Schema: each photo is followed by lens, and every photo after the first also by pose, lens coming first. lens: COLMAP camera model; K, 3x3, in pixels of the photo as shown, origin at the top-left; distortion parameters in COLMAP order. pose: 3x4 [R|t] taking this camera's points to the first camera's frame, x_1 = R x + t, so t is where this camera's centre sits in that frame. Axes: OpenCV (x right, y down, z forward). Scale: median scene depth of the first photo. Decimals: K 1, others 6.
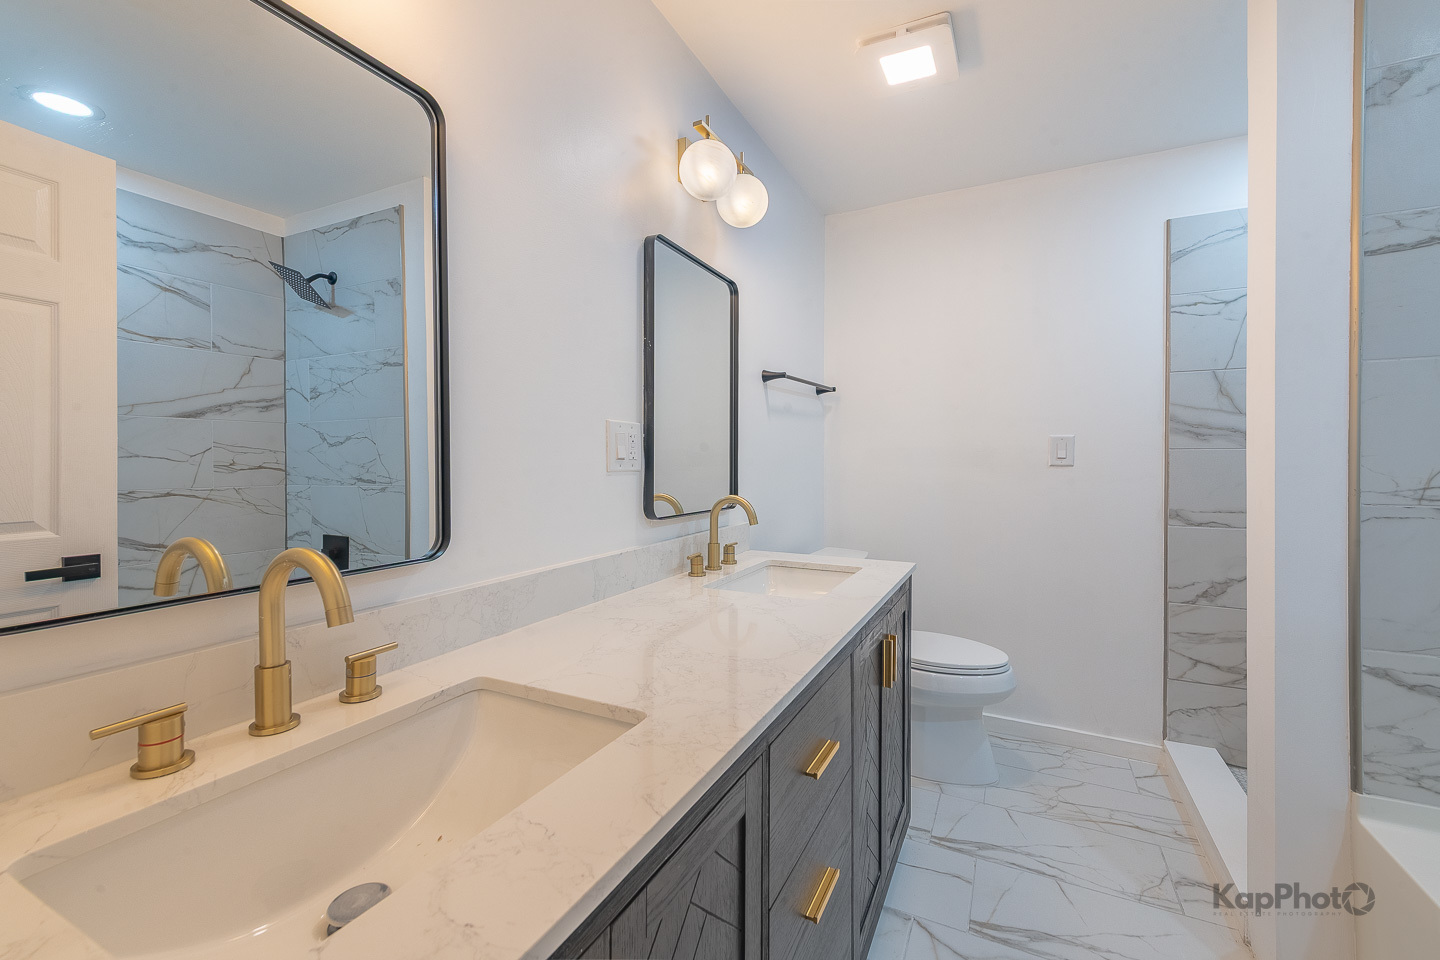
lens RADIAL K [[577.4, 0, 711.5], [0, 577.4, 463.2], [0, 0, 1]] dist [0.016093, -0.004998]
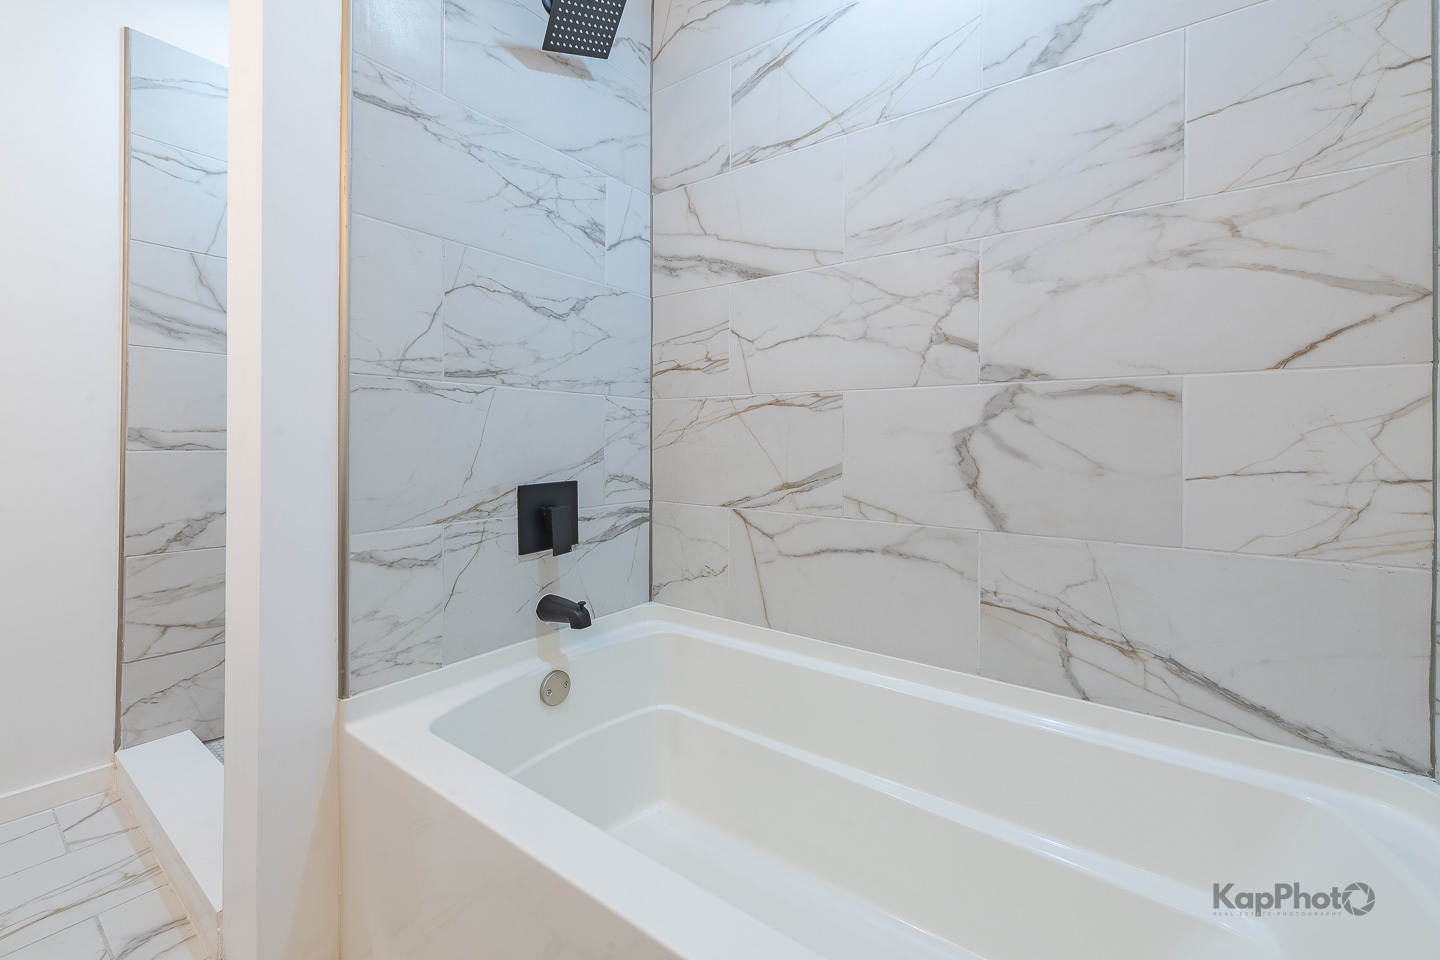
lens RADIAL K [[577.4, 0, 711.5], [0, 577.4, 463.2], [0, 0, 1]] dist [0.016093, -0.004998]
pose [[0.143927, -0.006060, 0.989570, 0.185880], [-0.010583, 0.999915, 0.007662, 0.114648], [-0.989532, -0.011575, 0.143851, 0.193032]]
